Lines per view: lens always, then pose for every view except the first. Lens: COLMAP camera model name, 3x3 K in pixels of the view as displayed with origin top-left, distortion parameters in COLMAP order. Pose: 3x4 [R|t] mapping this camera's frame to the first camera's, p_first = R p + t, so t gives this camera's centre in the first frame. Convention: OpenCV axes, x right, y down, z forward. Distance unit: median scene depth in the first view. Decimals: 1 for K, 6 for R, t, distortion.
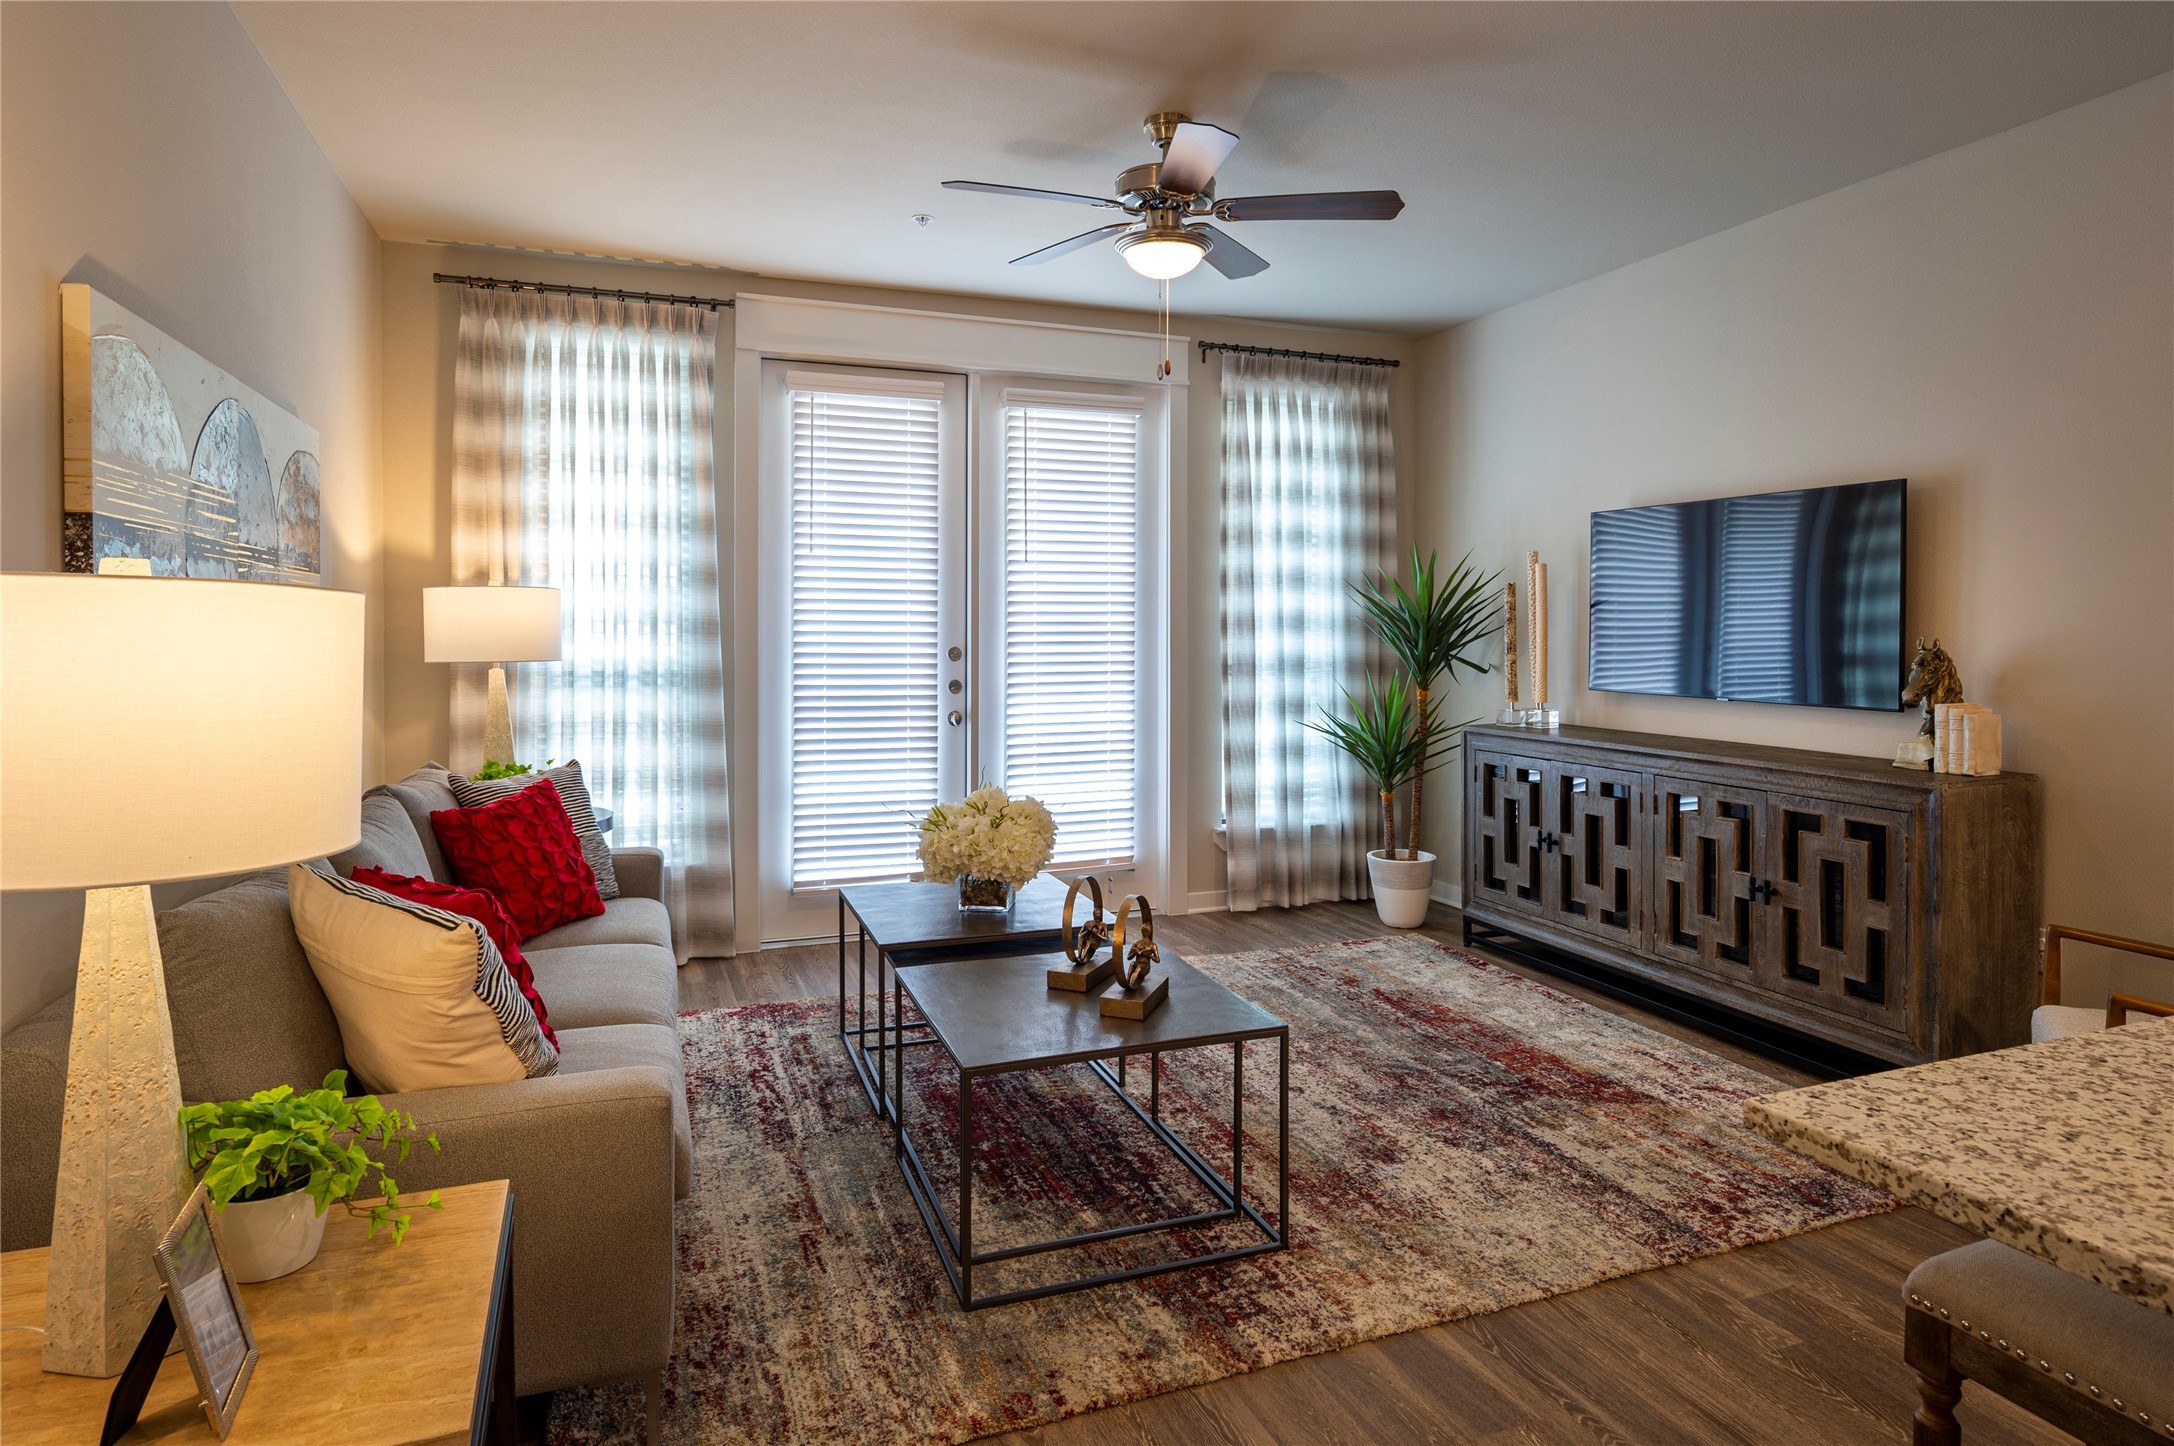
lens RADIAL K [[1231.0, 0, 1083.8], [0, 1231.0, 637.4], [0, 0, 1]] dist [-0.004065, -0.000392]
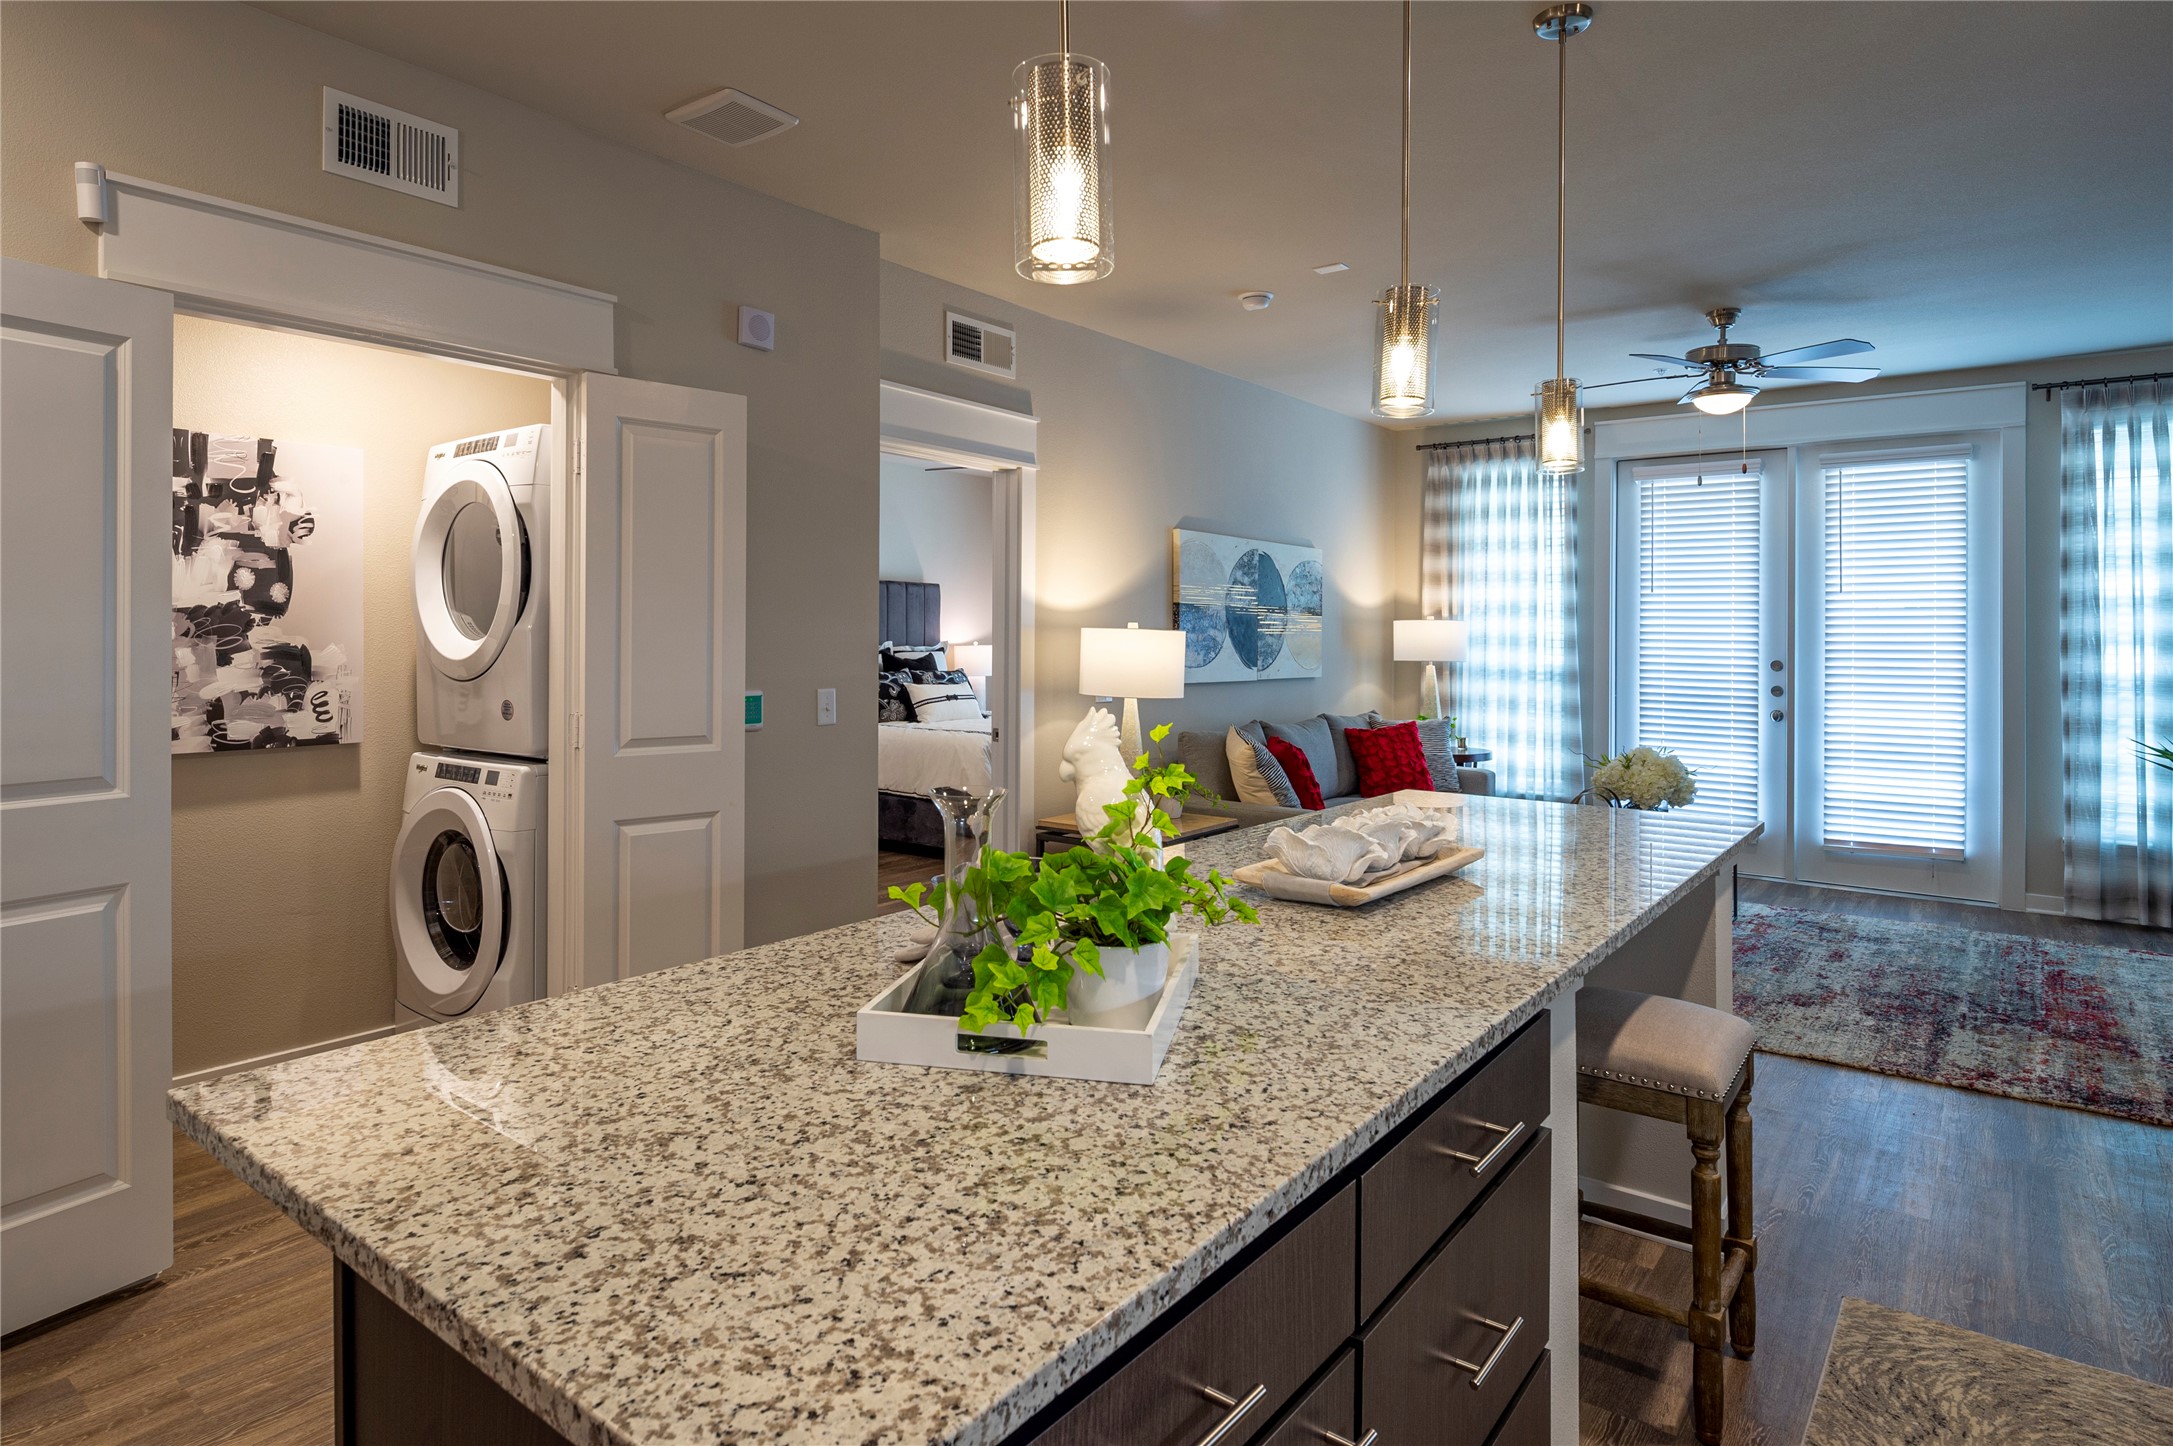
lens RADIAL K [[1230.4, 0, 1083.3], [0, 1230.4, 637.4], [0, 0, 1]] dist [-0.004065, -0.000392]
pose [[0.535998, 0.004125, -0.844209, 0.658272], [-0.015300, 0.999871, -0.004829, 0.001145], [0.844081, 0.015505, 0.535992, -0.337244]]
